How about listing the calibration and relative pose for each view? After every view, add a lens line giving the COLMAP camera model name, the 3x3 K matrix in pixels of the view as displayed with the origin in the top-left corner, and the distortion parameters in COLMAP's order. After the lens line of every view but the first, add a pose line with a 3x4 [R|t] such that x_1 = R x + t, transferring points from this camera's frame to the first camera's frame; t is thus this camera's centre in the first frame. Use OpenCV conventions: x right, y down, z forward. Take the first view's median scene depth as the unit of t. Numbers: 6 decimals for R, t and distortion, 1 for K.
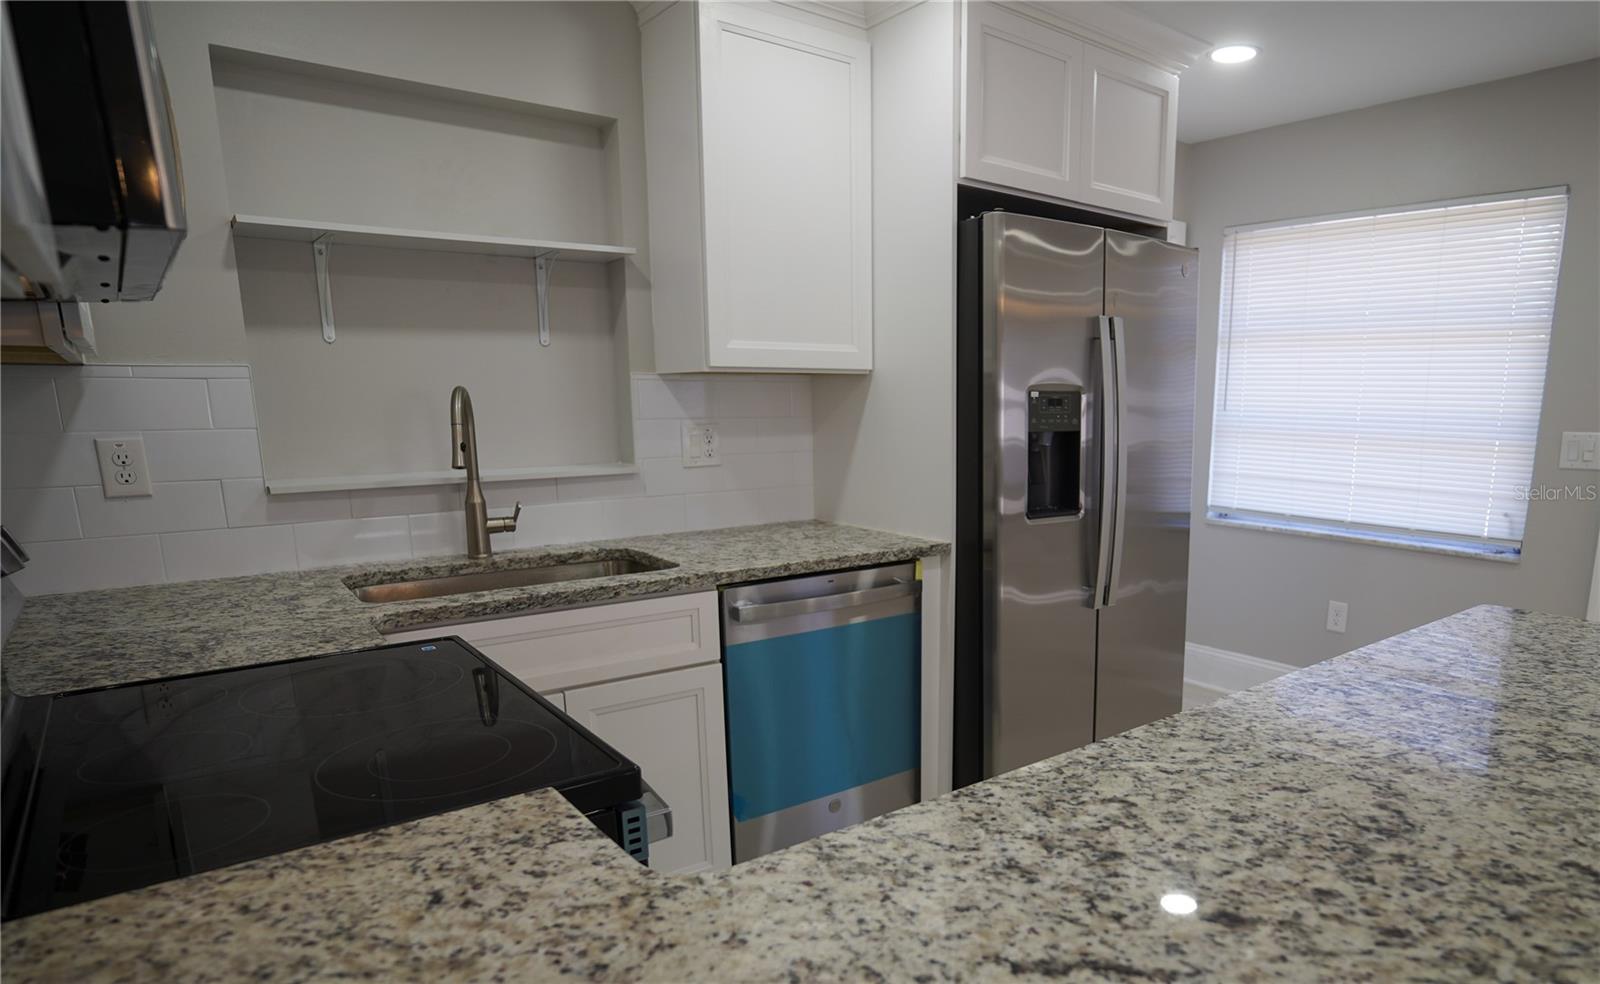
lens RADIAL K [[952.2, 0, 936.0], [0, 952.2, 612.8], [0, 0, 1]] dist [-0.082712, 0.043638]
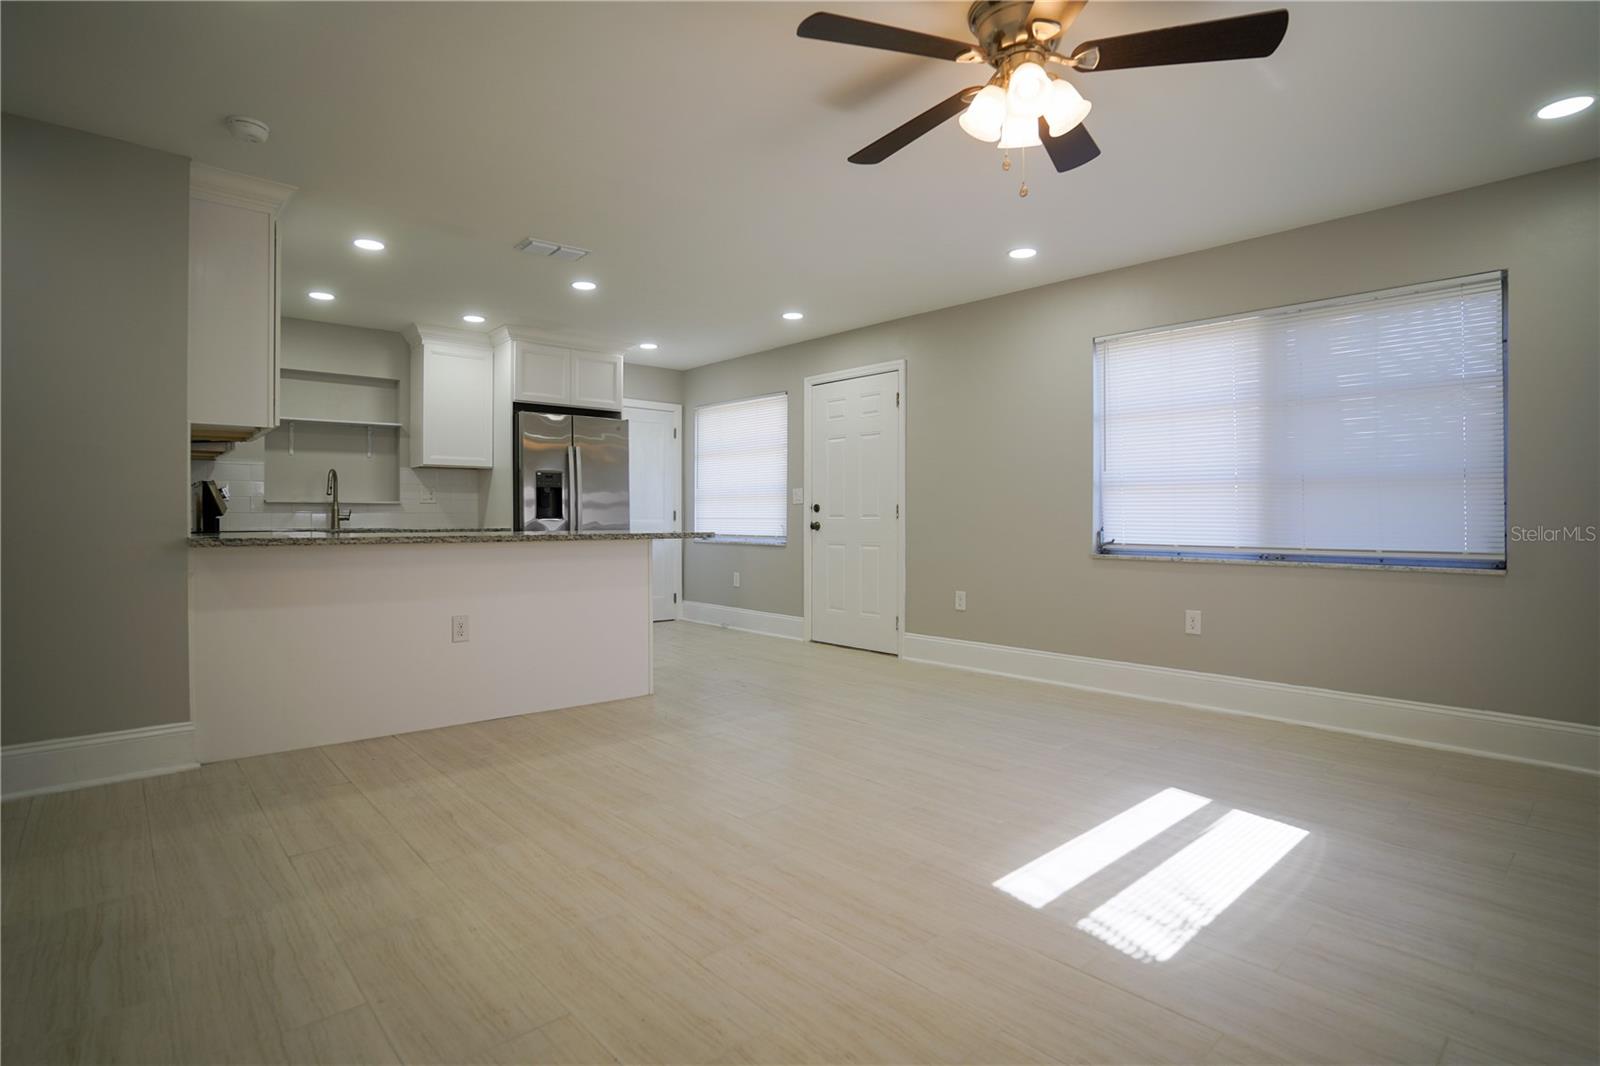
lens RADIAL K [[796.7, 0, 798.3], [0, 796.7, 522.5], [0, 0, 1]] dist [-0.082829, 0.034628]
pose [[0.999876, -0.004723, 0.015040, 0.876628], [0.007850, 0.976535, -0.215218, 0.438141], [-0.013671, 0.215309, 0.976450, -1.315125]]
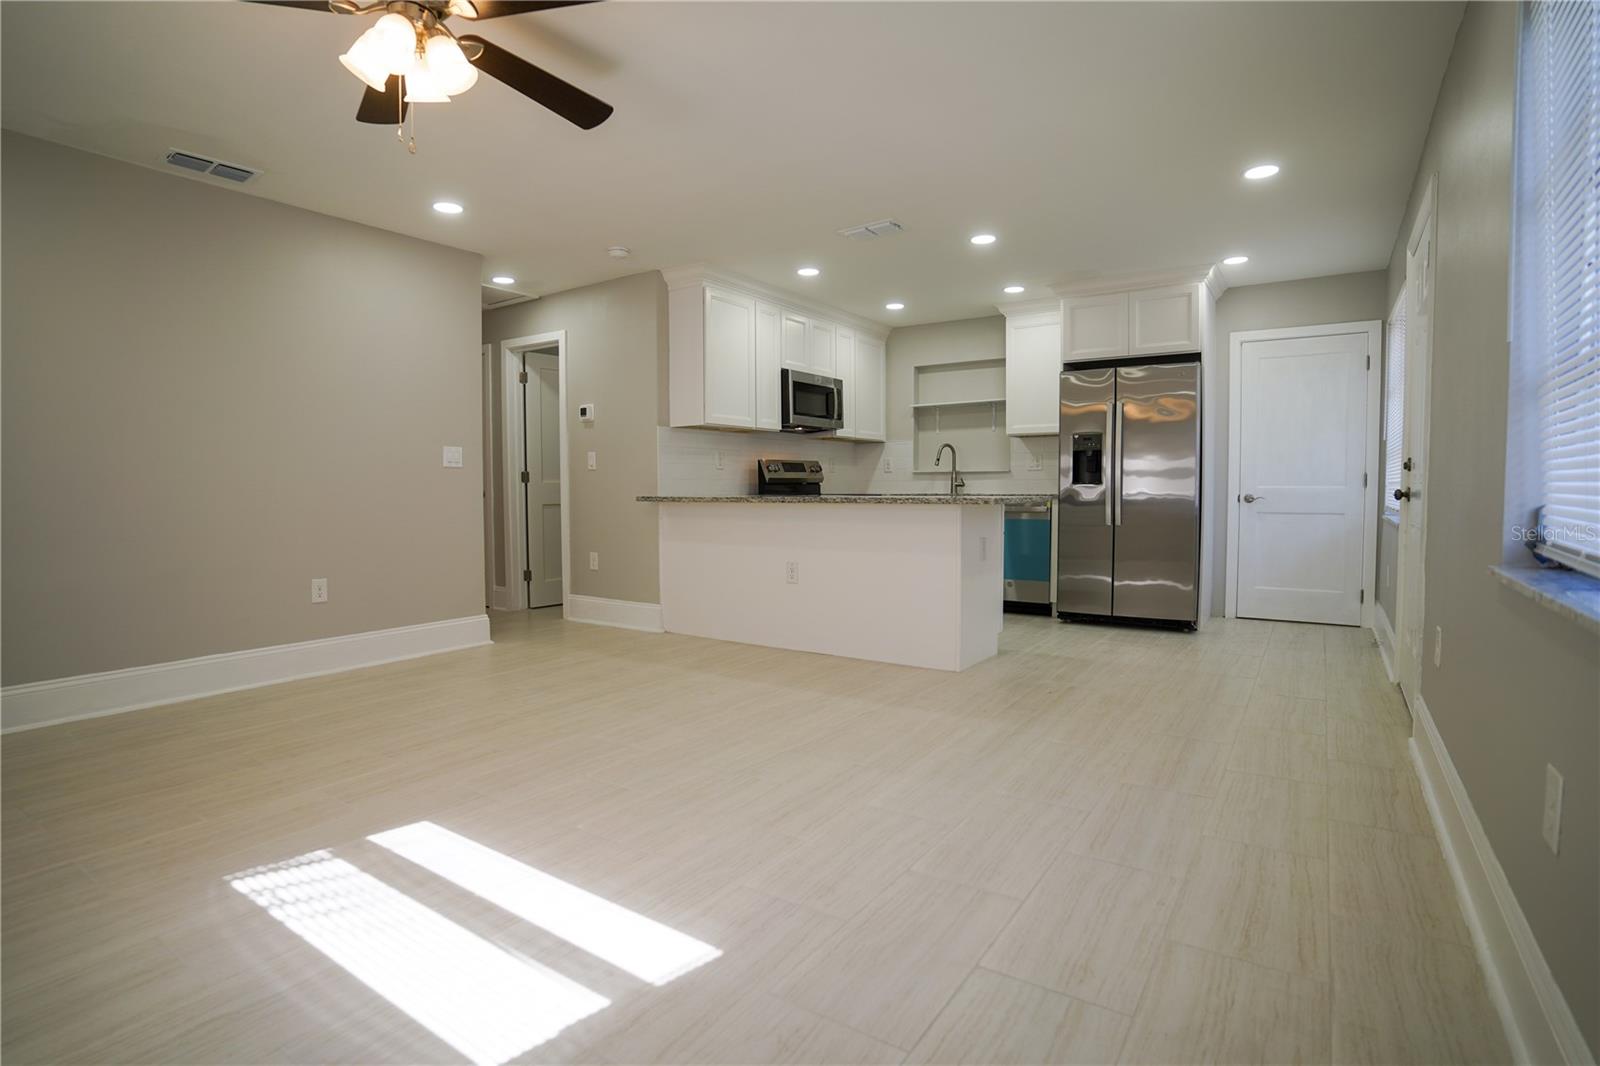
lens RADIAL K [[796.7, 0, 798.3], [0, 796.7, 522.5], [0, 0, 1]] dist [-0.082829, 0.034628]
pose [[0.256915, 0.034603, -0.965814, 2.127639], [-0.209742, 0.977536, -0.020770, 0.219538], [0.943400, 0.207908, 0.258401, -0.249071]]
